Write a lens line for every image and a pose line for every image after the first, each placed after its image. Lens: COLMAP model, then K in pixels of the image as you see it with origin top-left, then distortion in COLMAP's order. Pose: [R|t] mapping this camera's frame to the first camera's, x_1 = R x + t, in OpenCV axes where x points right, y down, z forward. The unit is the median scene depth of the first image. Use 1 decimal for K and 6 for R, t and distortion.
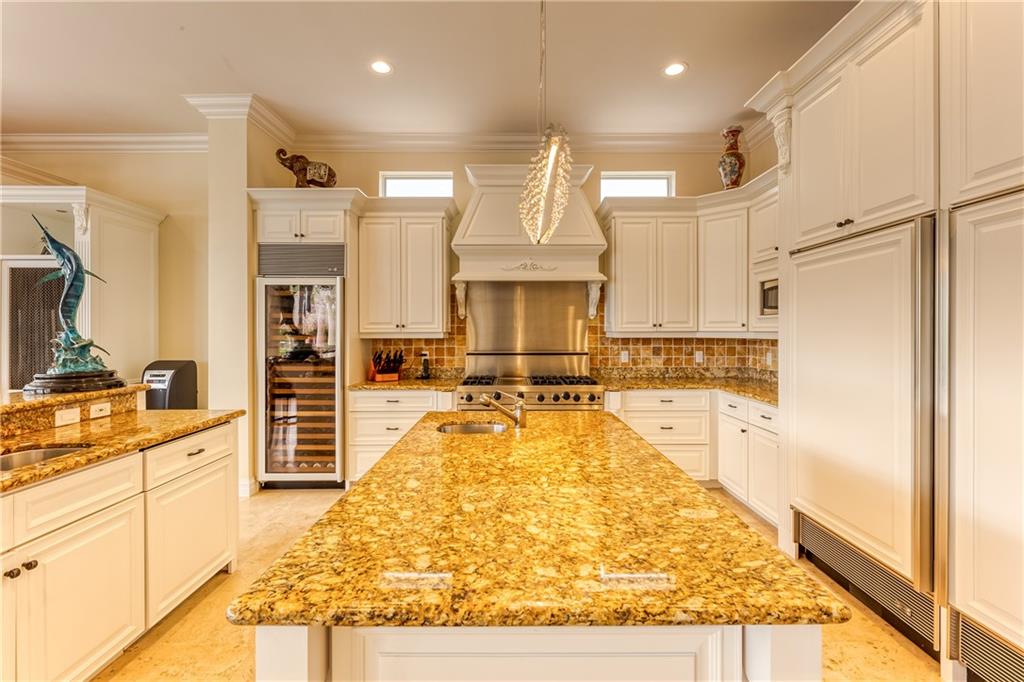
lens RADIAL K [[439.1, 0, 507.1], [0, 439.1, 333.9], [0, 0, 1]] dist [-0.003636, -0.000038]
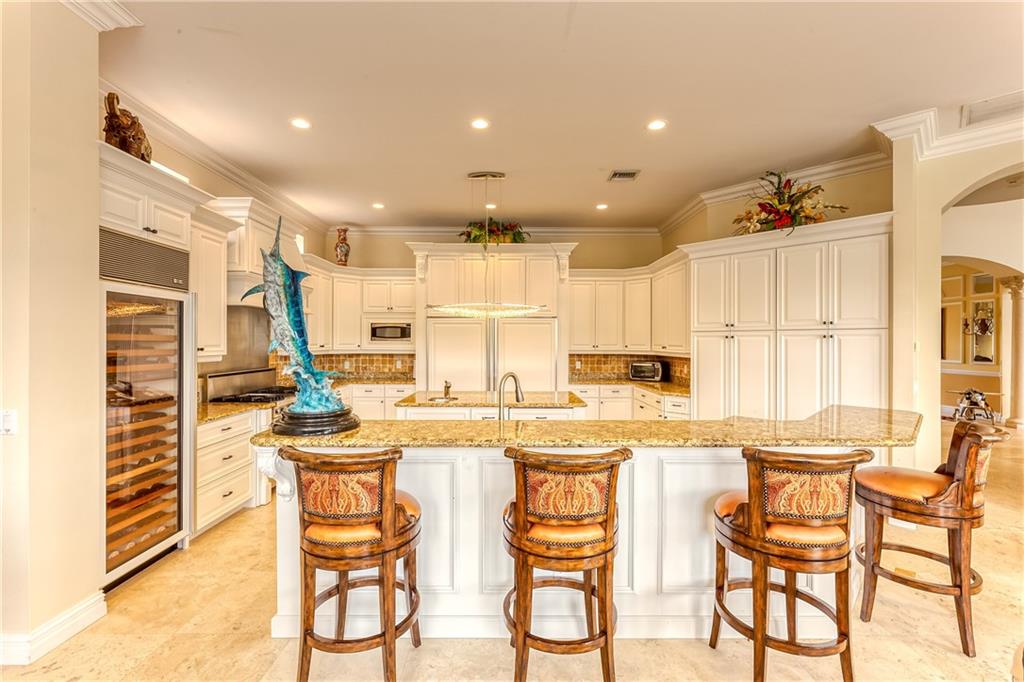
lens RADIAL K [[439.1, 0, 513.7], [0, 439.1, 339.1], [0, 0, 1]] dist [-0.003636, -0.000038]
pose [[-0.010168, 0.008200, 0.999915, -1.262142], [0.003876, 0.999959, -0.008161, -0.032003], [-0.999941, 0.003793, -0.010200, 0.405379]]
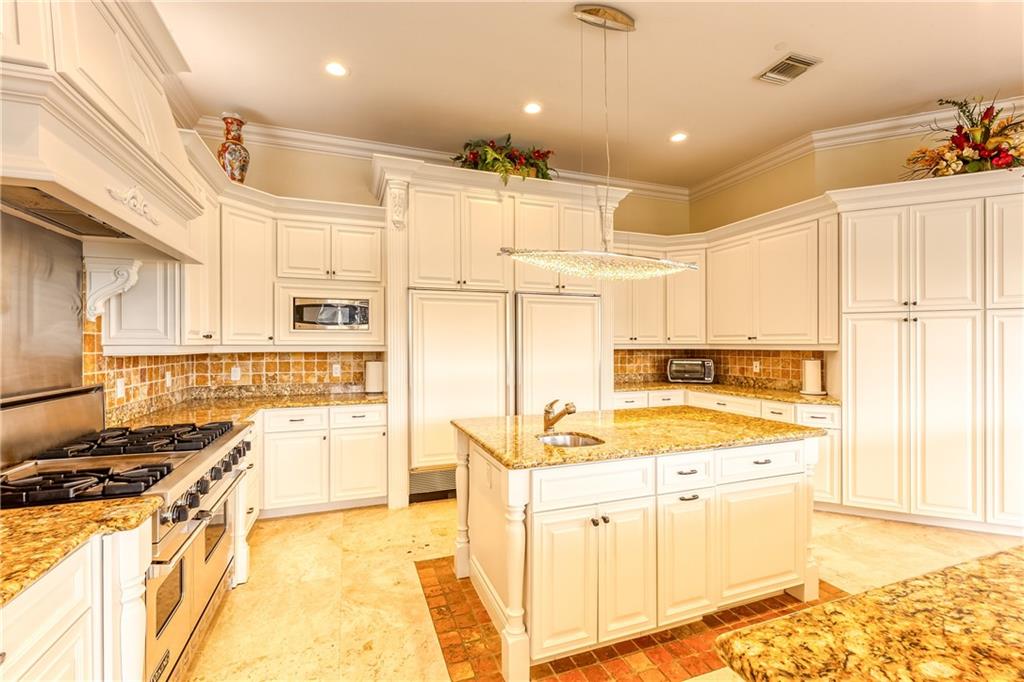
lens RADIAL K [[439.1, 0, 506.8], [0, 439.1, 343.9], [0, 0, 1]] dist [-0.003636, -0.000038]
pose [[-0.351569, 0.002041, 0.936160, -0.559274], [0.008487, 0.999963, 0.001007, -0.004192], [-0.936124, 0.008299, -0.351573, 0.873920]]
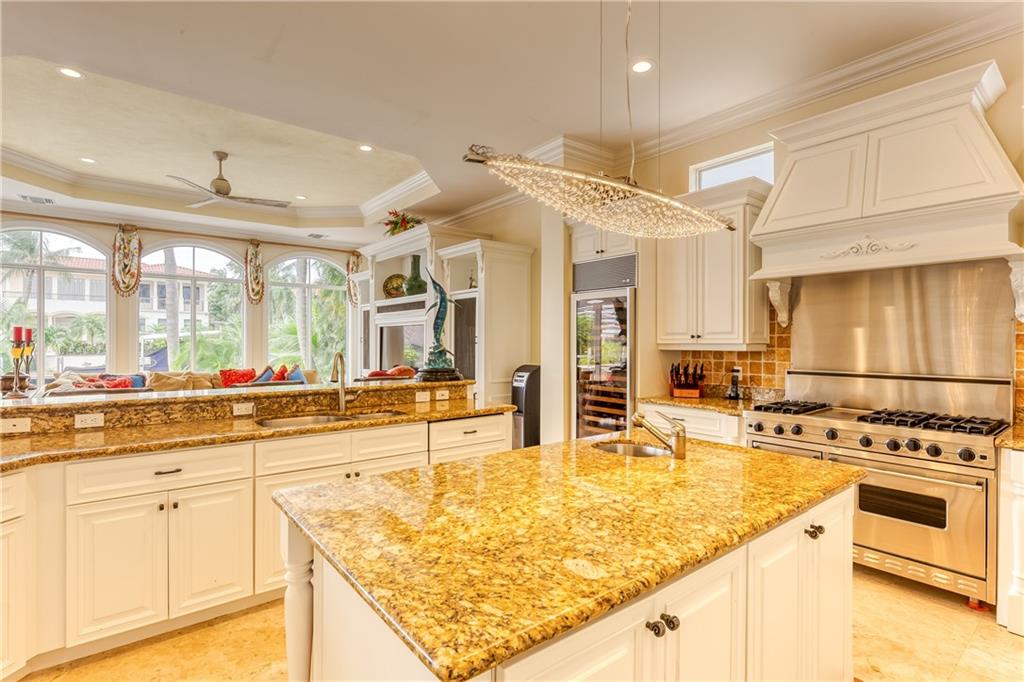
lens RADIAL K [[487.1, 0, 509.6], [0, 487.1, 342.9], [0, 0, 1]] dist [-0.001631, -0.001168]
pose [[0.621950, 0.004780, -0.783042, 0.324068], [-0.008177, 0.999966, -0.000391, -0.001641], [0.783014, 0.006646, 0.621968, 0.101820]]
